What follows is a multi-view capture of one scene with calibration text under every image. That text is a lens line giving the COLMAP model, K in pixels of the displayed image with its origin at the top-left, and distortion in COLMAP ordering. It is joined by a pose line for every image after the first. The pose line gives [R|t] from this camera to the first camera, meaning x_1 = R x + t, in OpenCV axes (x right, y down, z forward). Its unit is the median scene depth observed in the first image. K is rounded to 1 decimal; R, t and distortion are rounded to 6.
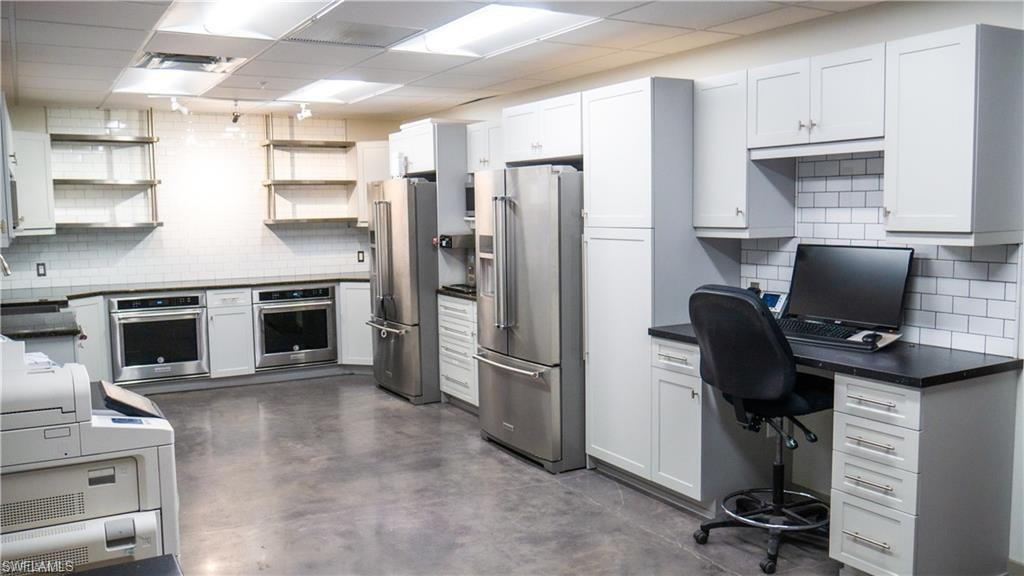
lens RADIAL K [[847.0, 0, 512.0], [0, 847.0, 288.0], [0, 0, 1]] dist [-0.019655, 0.000127]
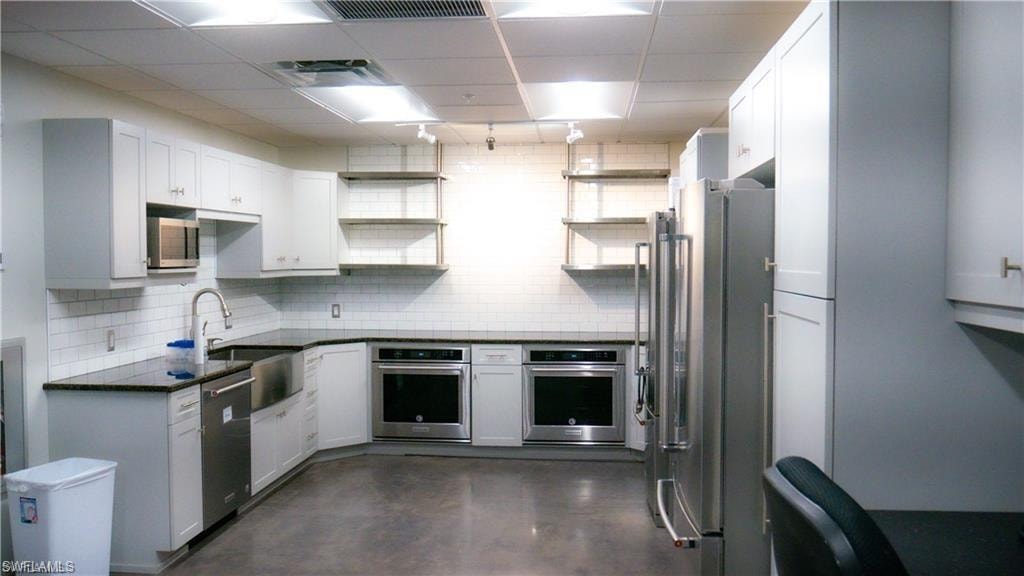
lens RADIAL K [[847.0, 0, 512.0], [0, 847.0, 288.0], [0, 0, 1]] dist [-0.019655, 0.000127]
pose [[0.818728, 0.034604, -0.573138, 0.172616], [-0.064657, 0.997390, -0.032144, -0.029824], [0.570530, 0.063374, 0.818828, 0.306549]]
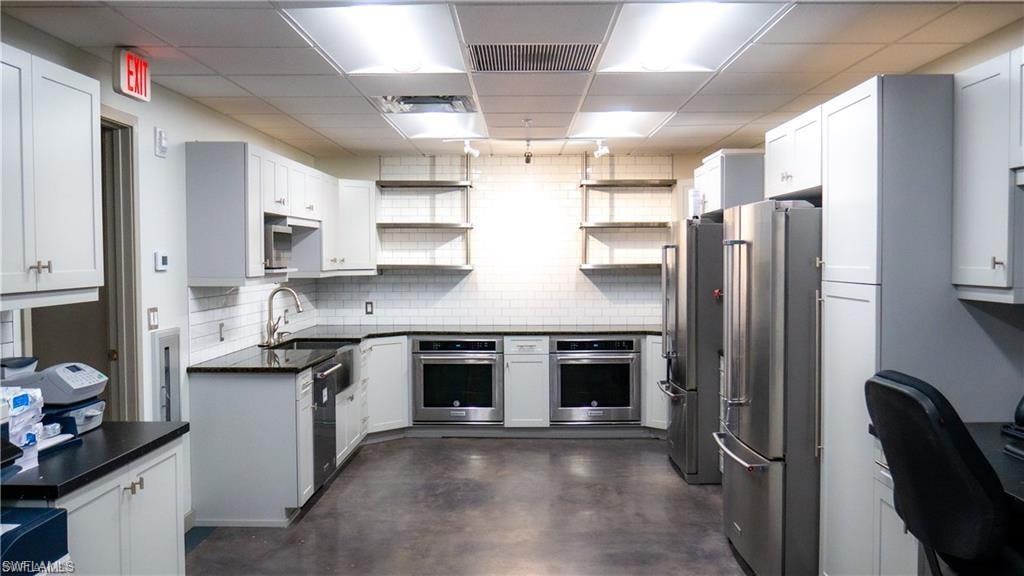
lens RADIAL K [[890.8, 0, 512.0], [0, 890.8, 288.0], [0, 0, 1]] dist [-0.045132, -0.003375]
pose [[0.861718, 0.027597, -0.506636, 0.165042], [-0.055131, 0.997701, -0.039424, -0.012507], [0.504383, 0.061904, 0.861258, 0.120003]]
